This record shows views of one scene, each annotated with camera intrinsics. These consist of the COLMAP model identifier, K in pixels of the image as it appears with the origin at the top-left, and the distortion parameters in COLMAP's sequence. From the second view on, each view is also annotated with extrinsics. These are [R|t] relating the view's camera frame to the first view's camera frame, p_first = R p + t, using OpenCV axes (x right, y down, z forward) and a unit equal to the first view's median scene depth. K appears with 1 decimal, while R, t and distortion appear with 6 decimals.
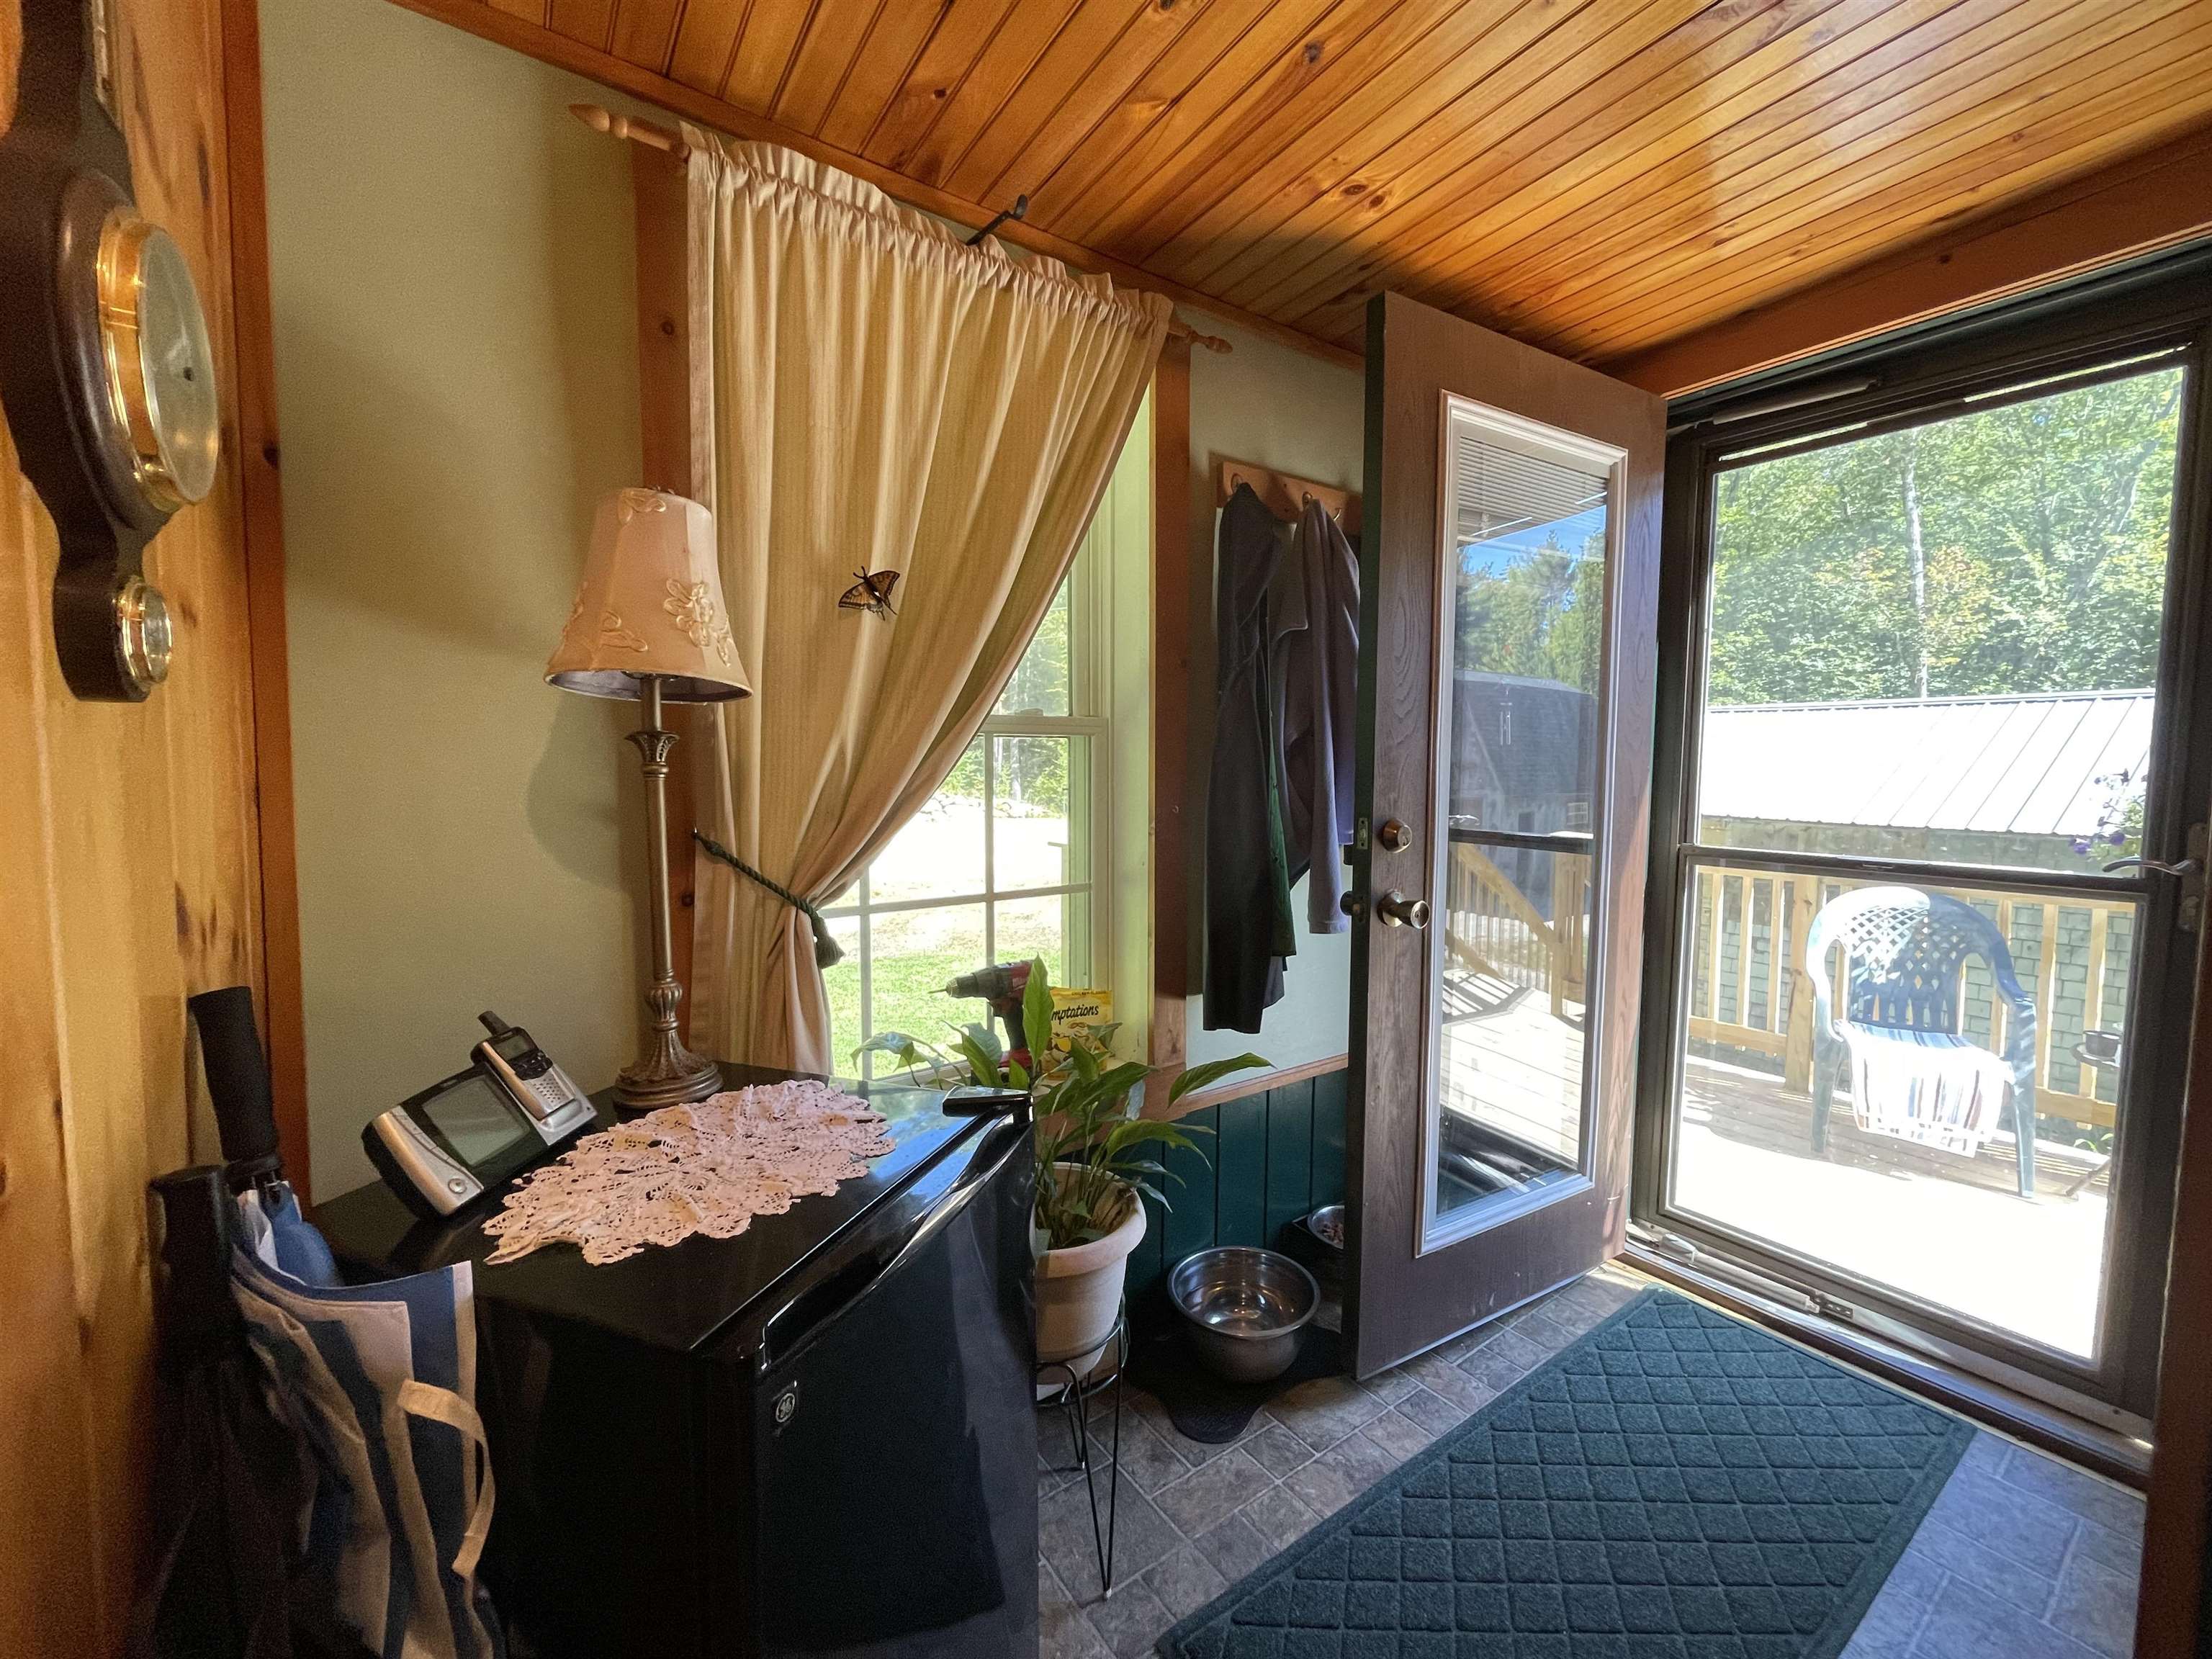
lens RADIAL K [[891.9, 0, 1112.3], [0, 891.9, 829.7], [0, 0, 1]] dist [-0.001806, 0.000238]
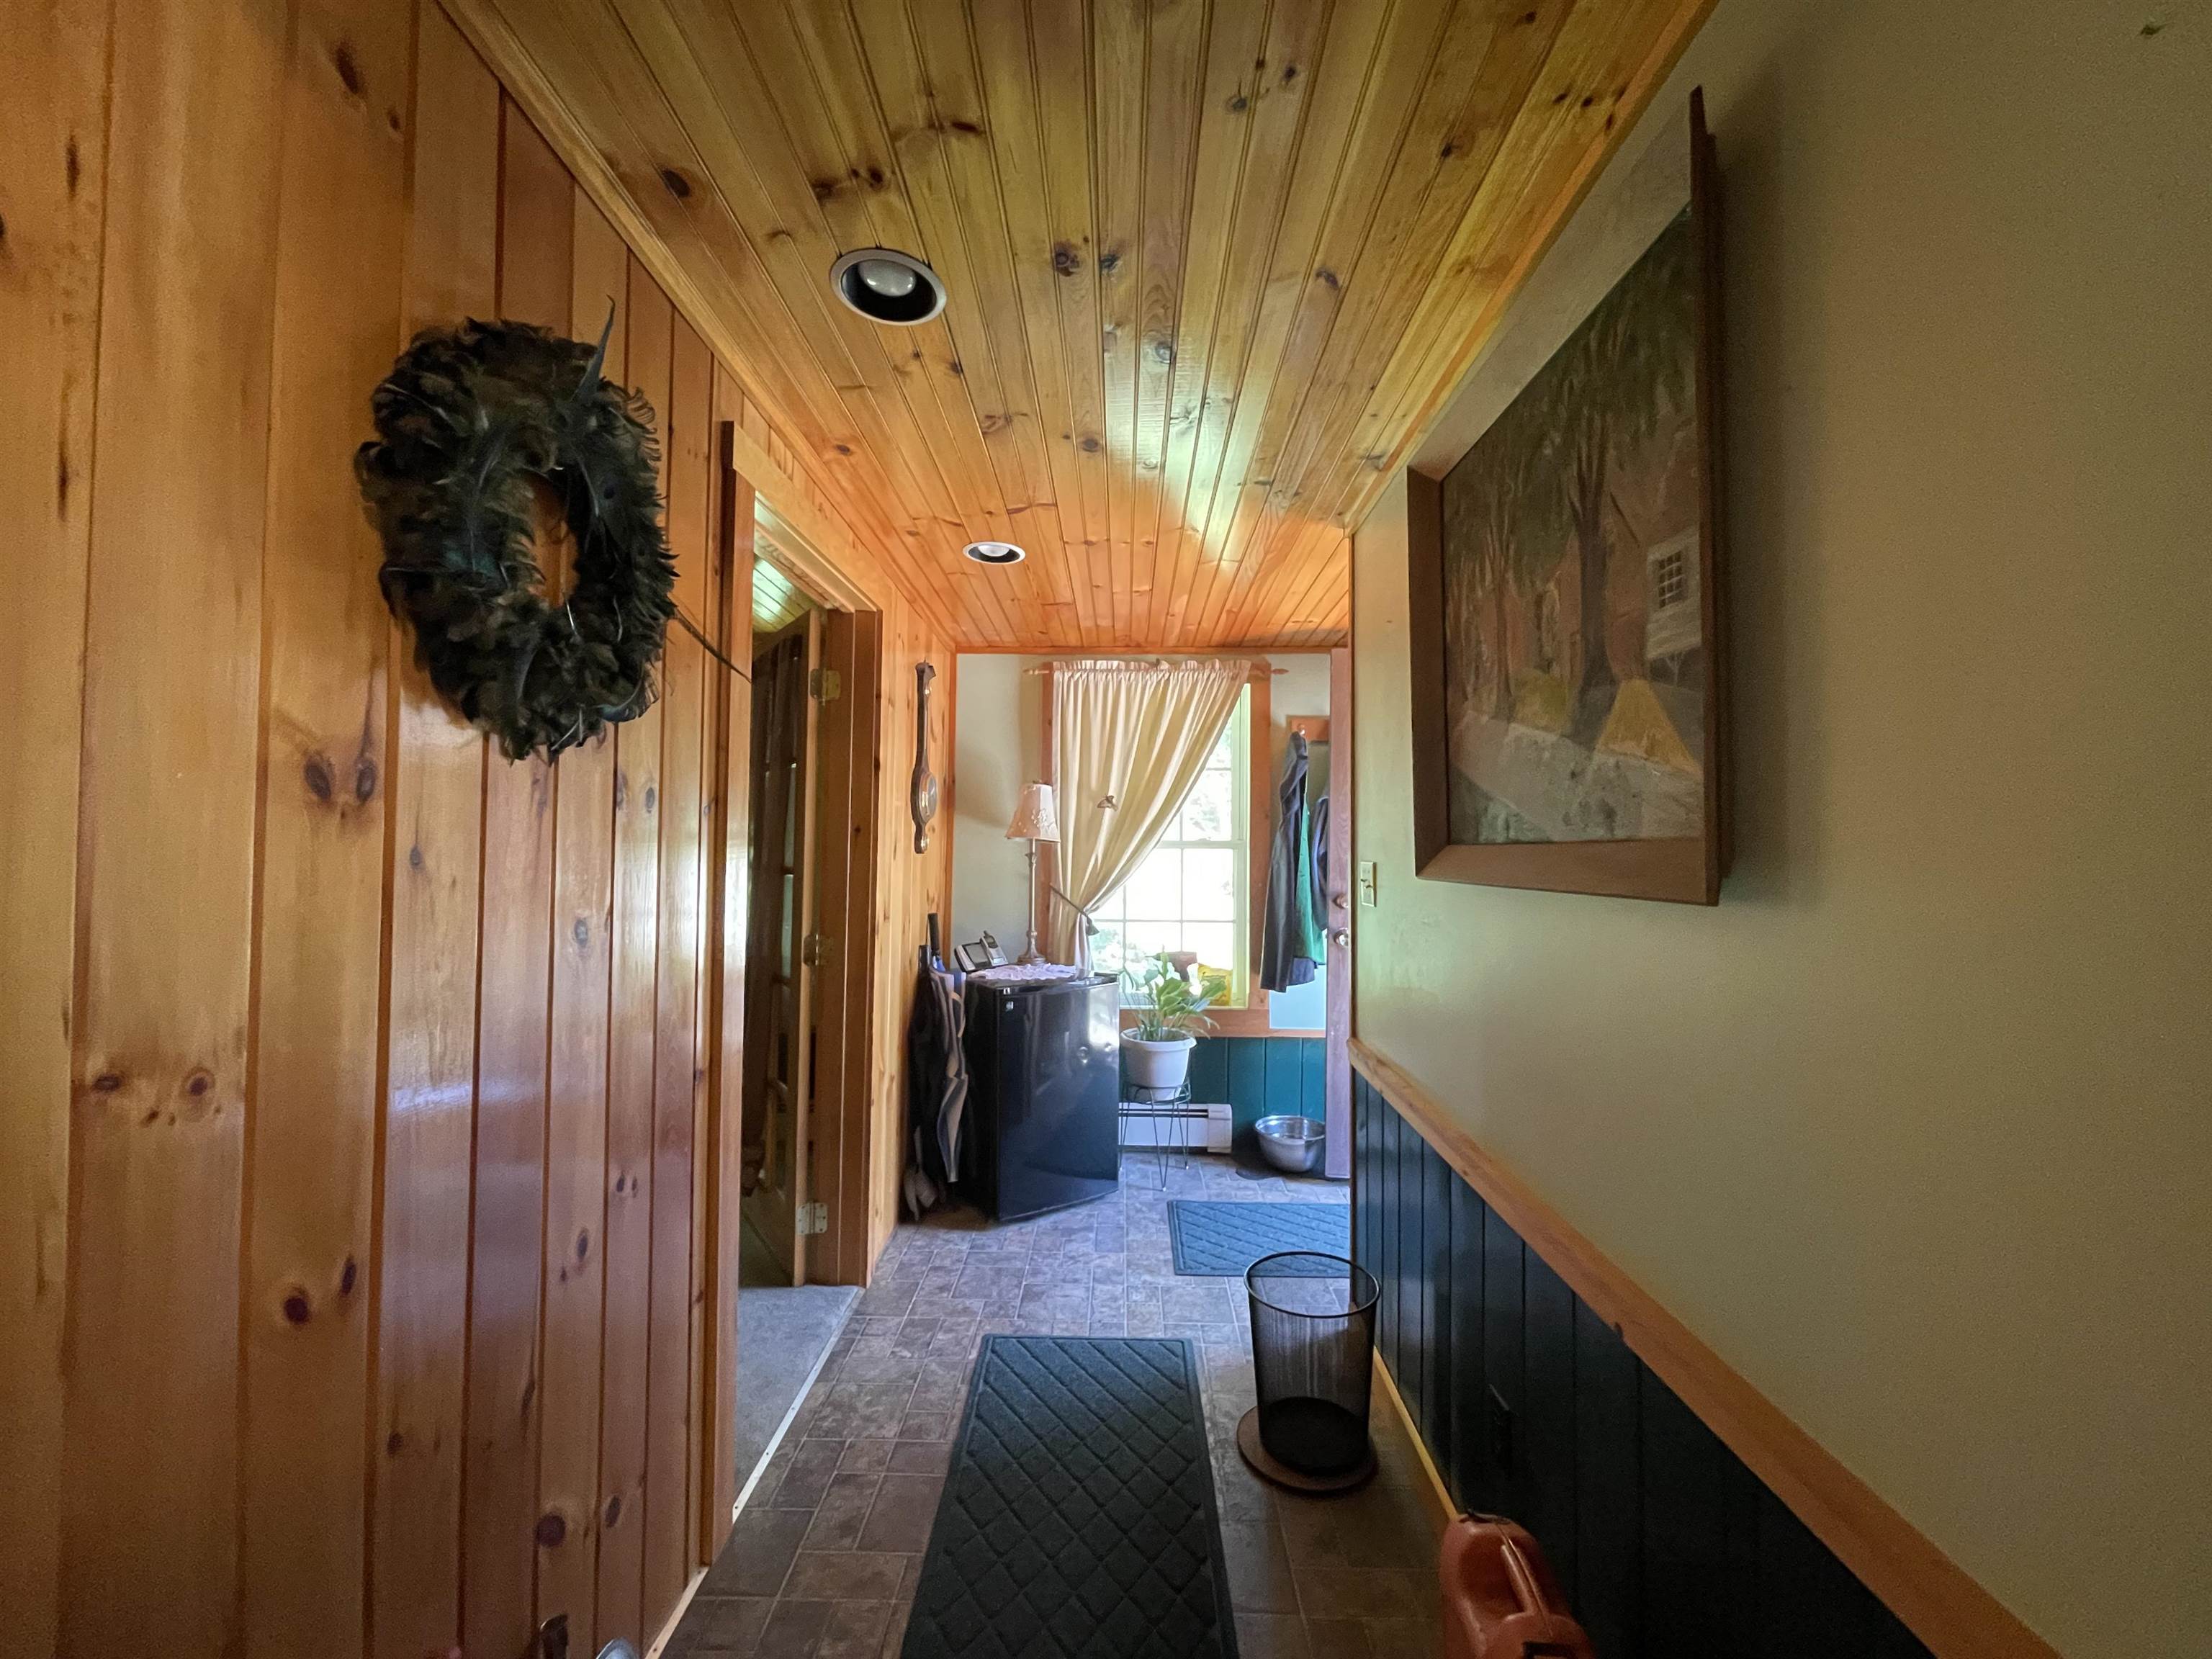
lens RADIAL K [[891.9, 0, 1103.2], [0, 891.9, 831.8], [0, 0, 1]] dist [-0.001806, 0.000238]
pose [[0.800279, -0.002638, -0.599623, 1.401852], [-0.049177, 0.996333, -0.070016, 0.024367], [0.597608, 0.085520, 0.797214, -1.240233]]
